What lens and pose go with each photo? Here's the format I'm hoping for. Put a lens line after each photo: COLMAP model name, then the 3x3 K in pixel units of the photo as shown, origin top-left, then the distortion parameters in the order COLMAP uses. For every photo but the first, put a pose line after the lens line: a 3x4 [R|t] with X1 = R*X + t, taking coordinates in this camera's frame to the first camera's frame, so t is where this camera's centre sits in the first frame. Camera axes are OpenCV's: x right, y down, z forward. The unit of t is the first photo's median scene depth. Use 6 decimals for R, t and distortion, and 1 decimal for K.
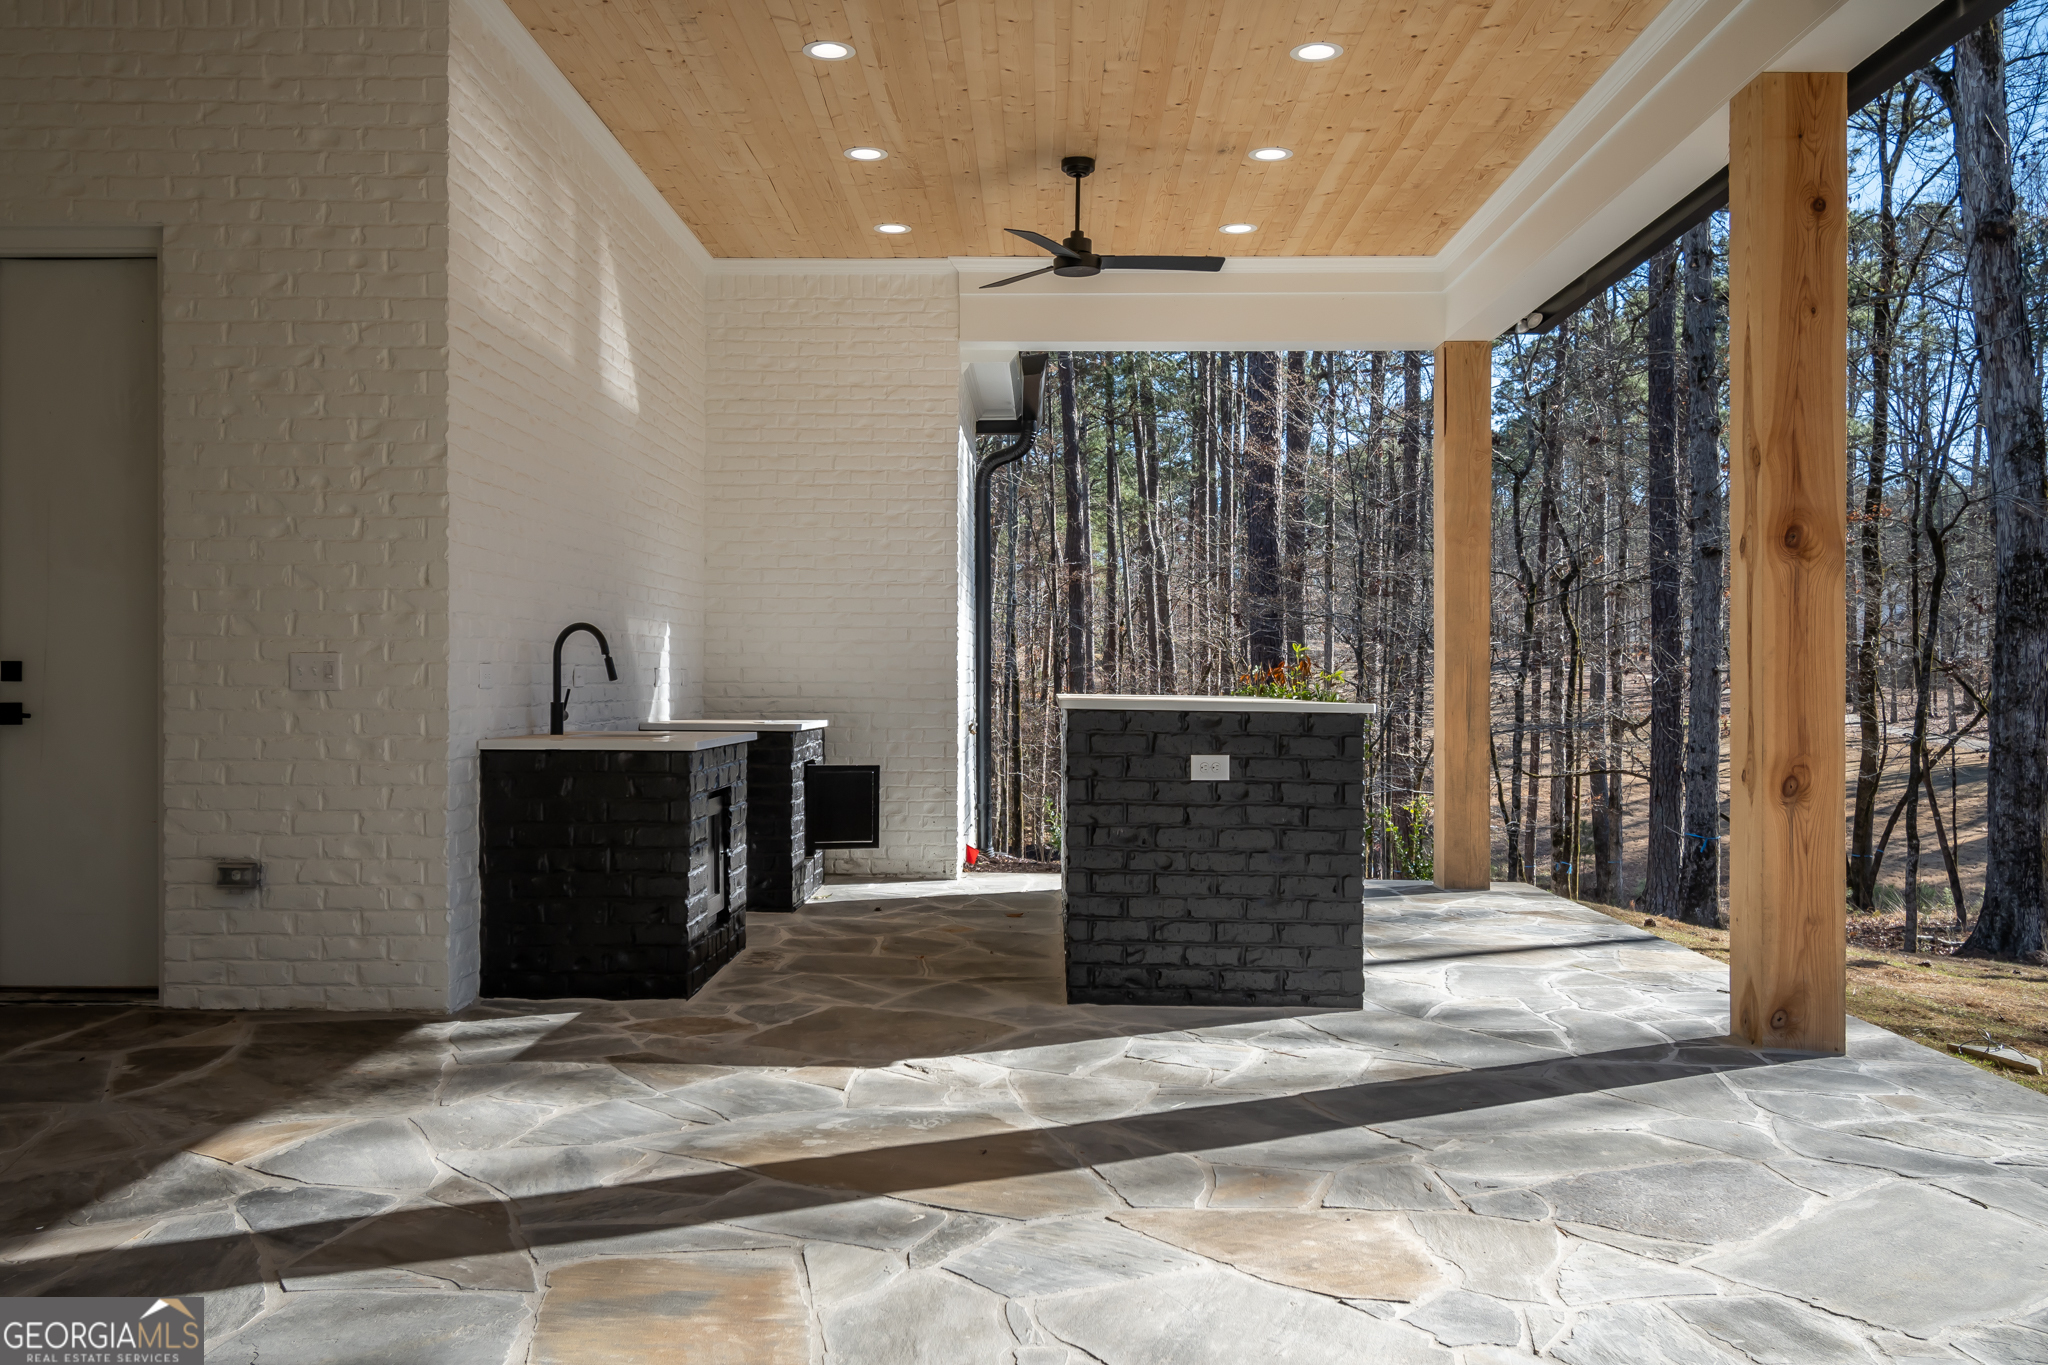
lens RADIAL K [[1689.3, 0, 1020.2], [0, 1689.3, 691.8], [0, 0, 1]] dist [0.001563, -0.003478]
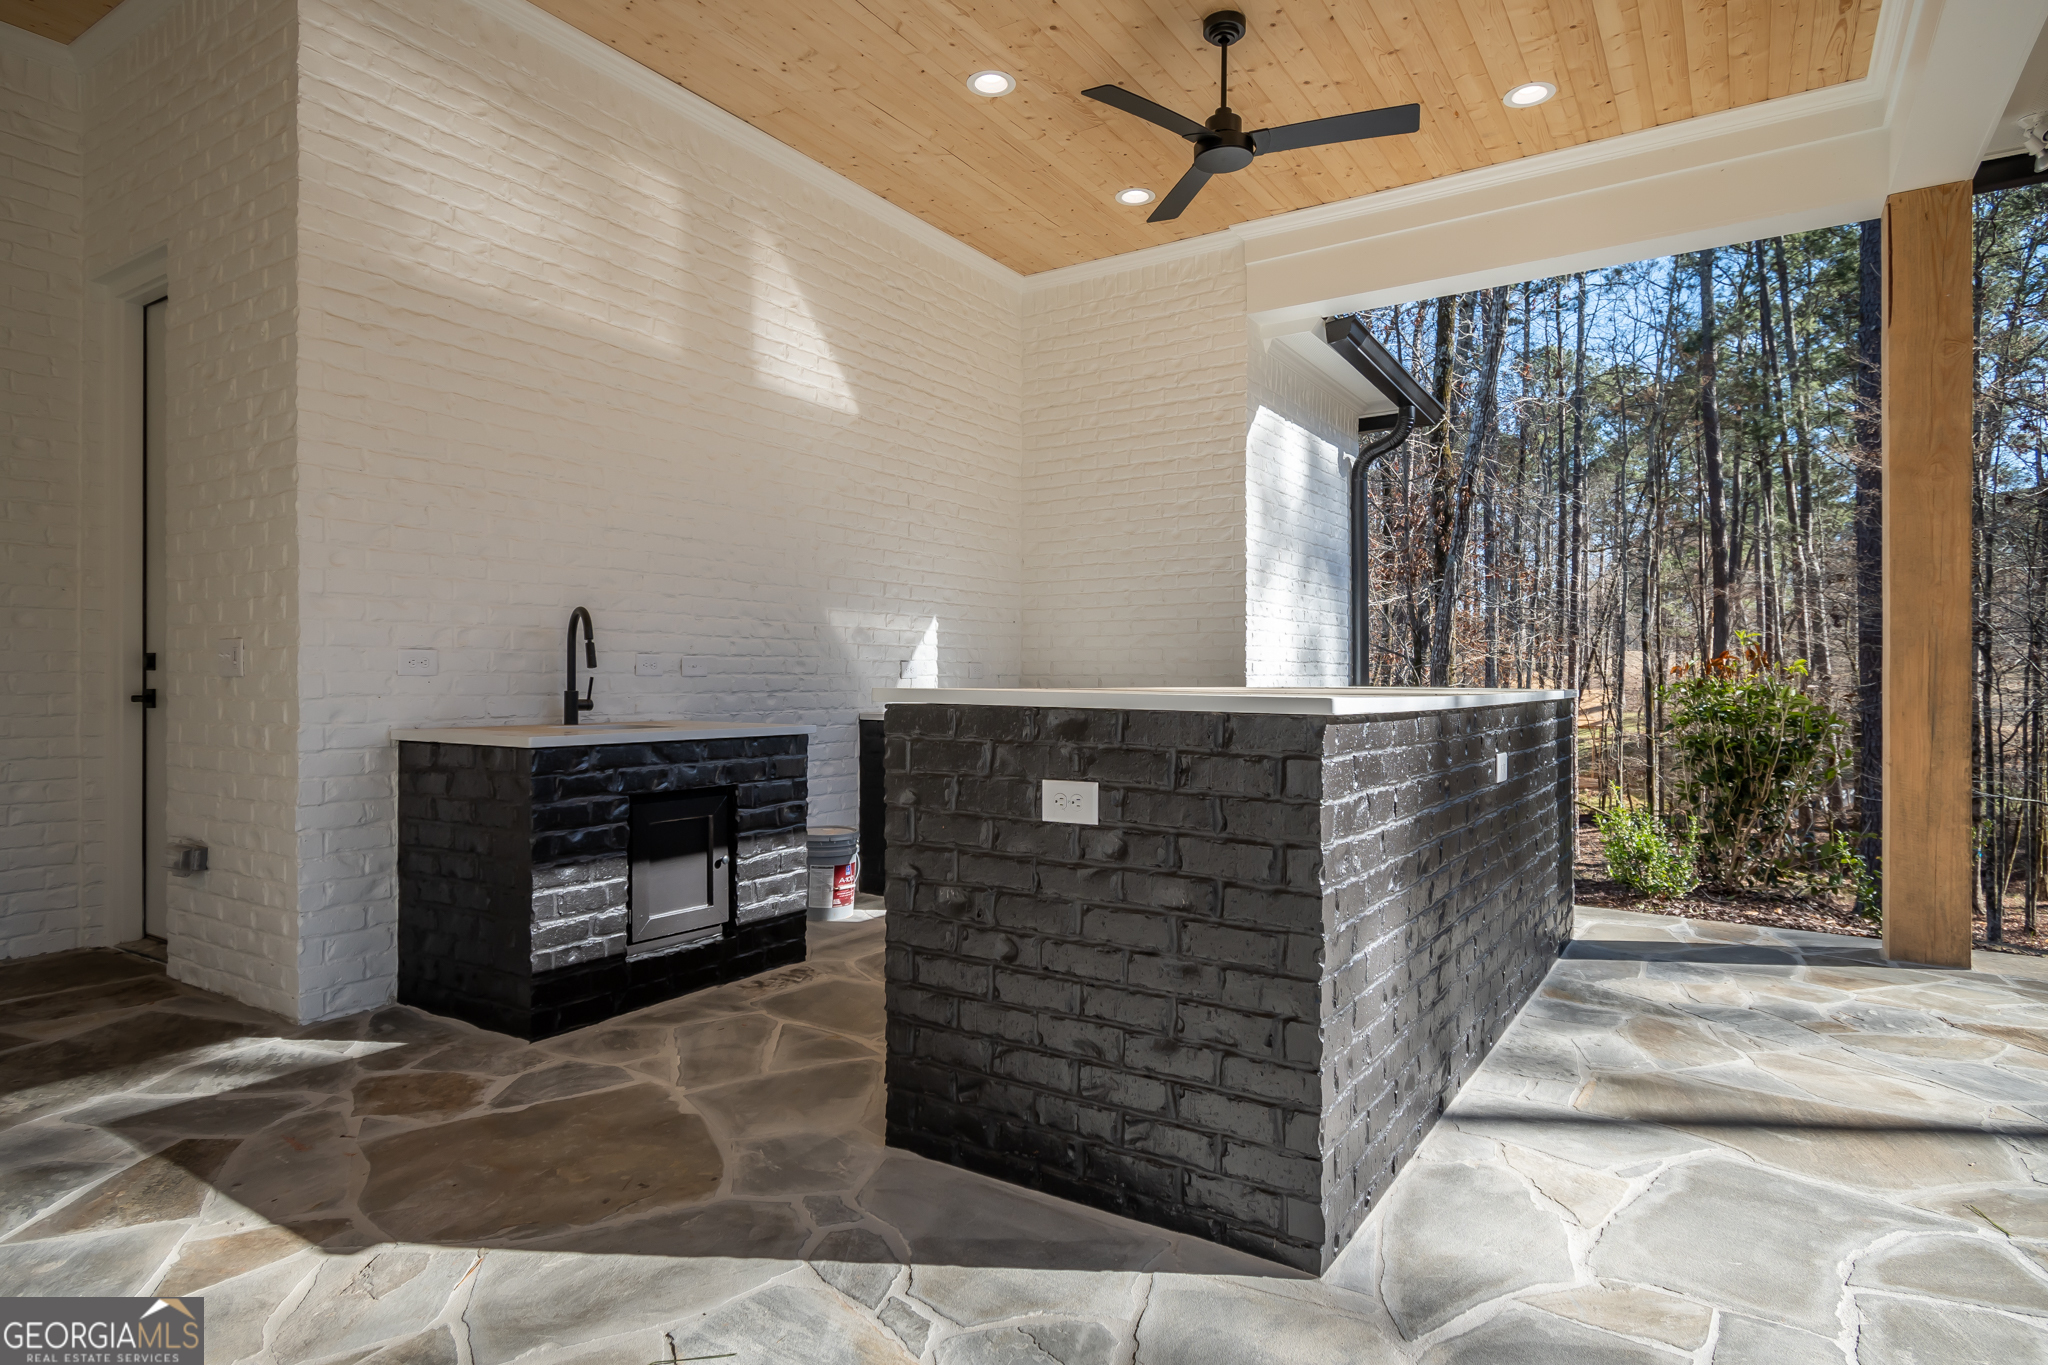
lens RADIAL K [[1120.3, 0, 1022.0], [0, 1120.3, 688.7], [0, 0, 1]] dist [0.002102, -0.000045]
pose [[0.850111, 0.002557, -0.526597, 0.320450], [-0.002887, 0.999996, 0.000195, 0.004361], [0.526595, 0.001355, 0.850115, 0.679393]]
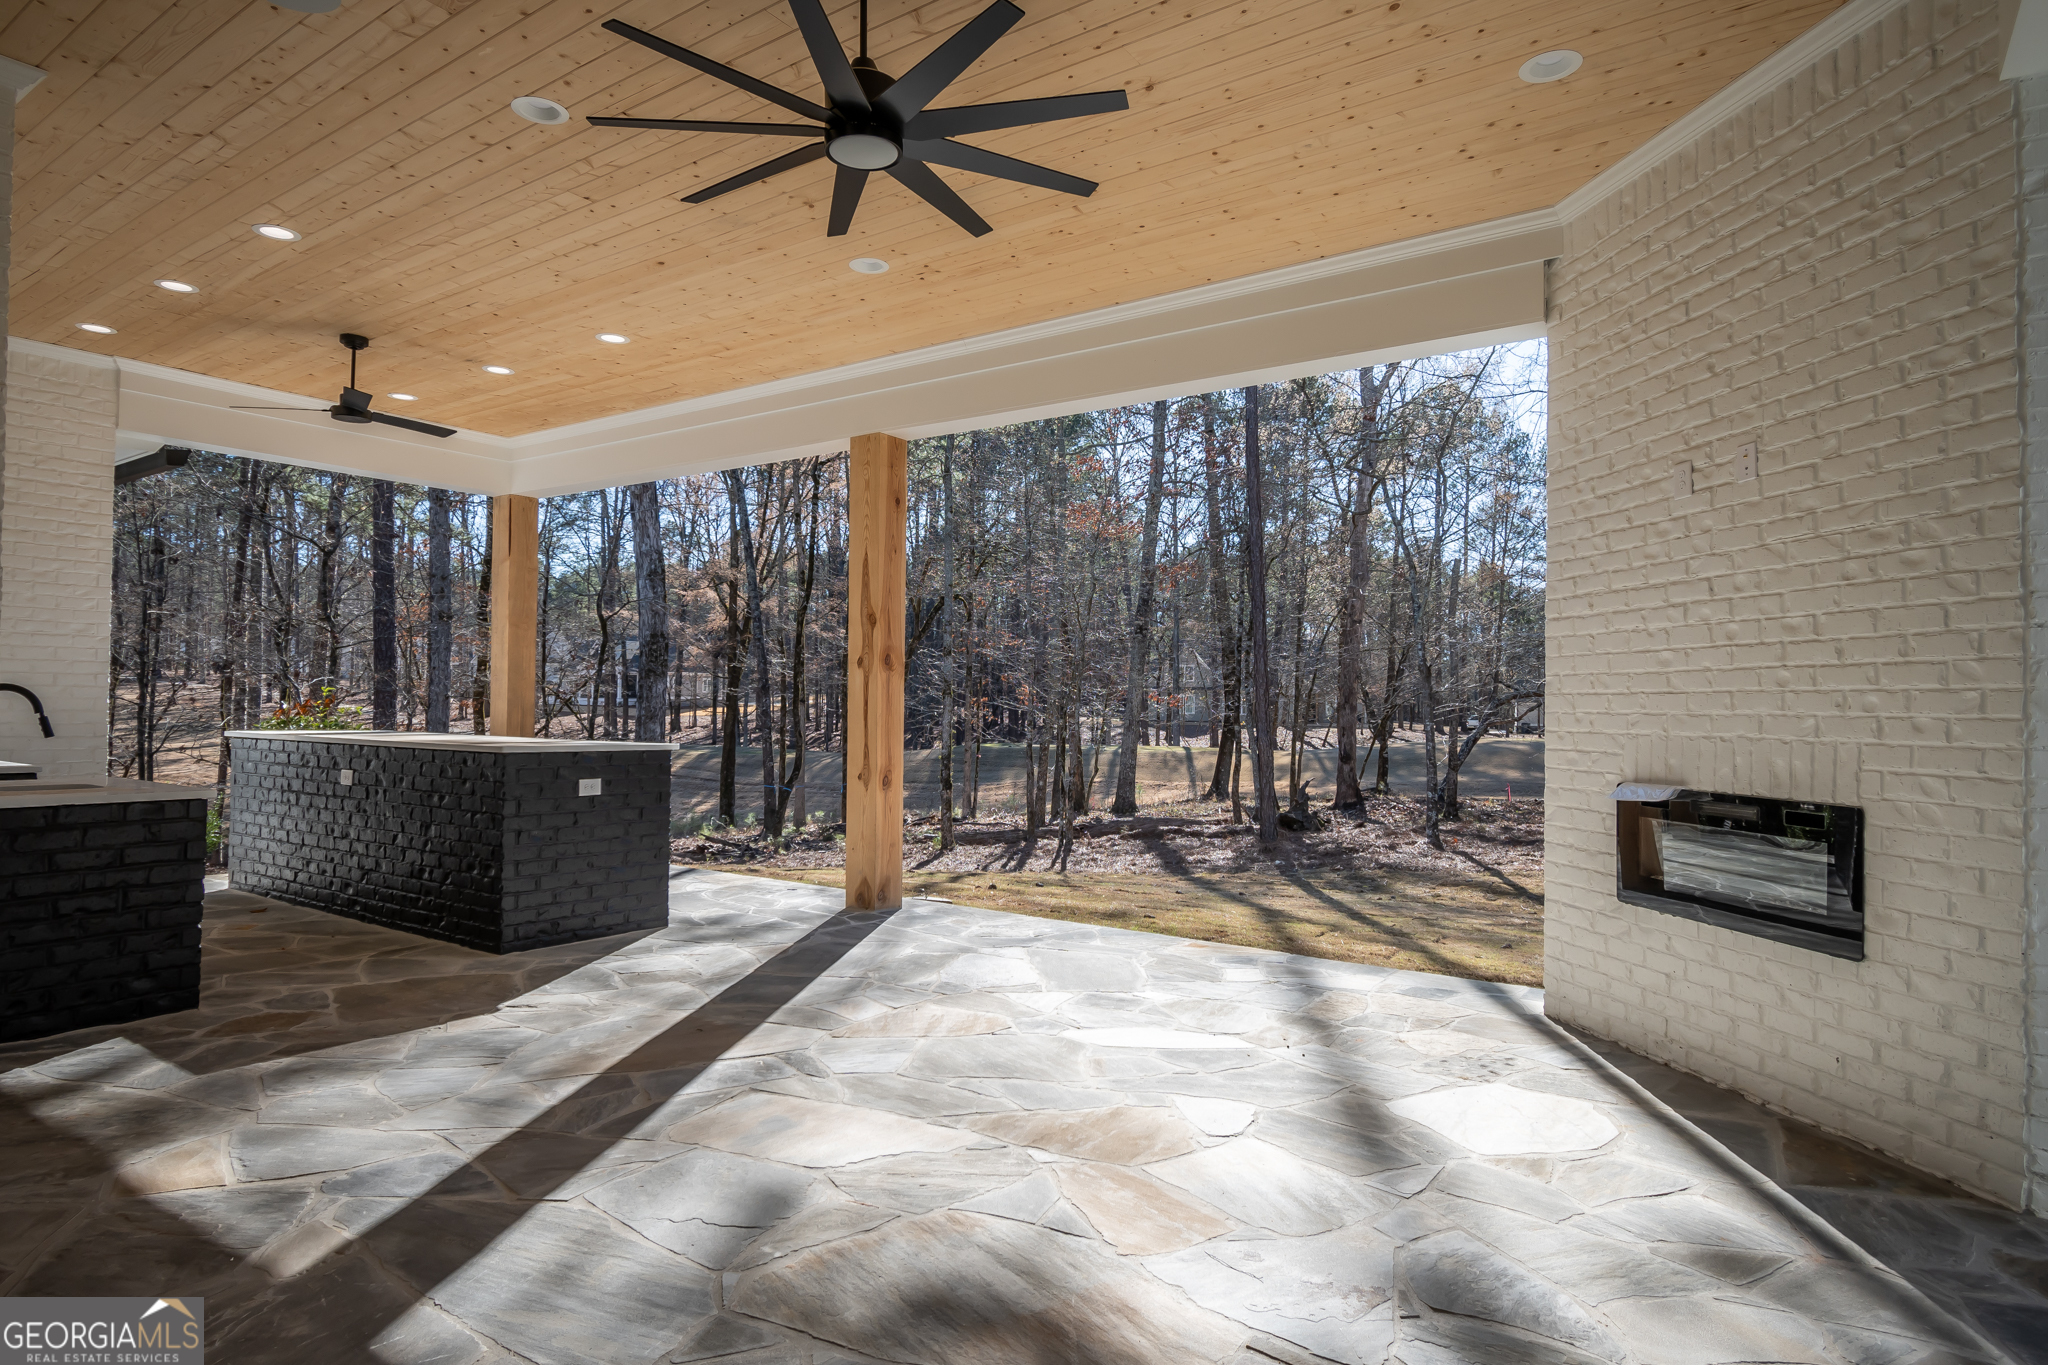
lens RADIAL K [[1134.4, 0, 1025.1], [0, 1134.4, 684.2], [0, 0, 1]] dist [-0.002683, -0.003353]
pose [[0.561434, 0.017717, 0.827332, -0.555130], [-0.005563, 0.999829, -0.017636, -0.036010], [-0.827503, 0.005299, 0.561437, 0.077880]]
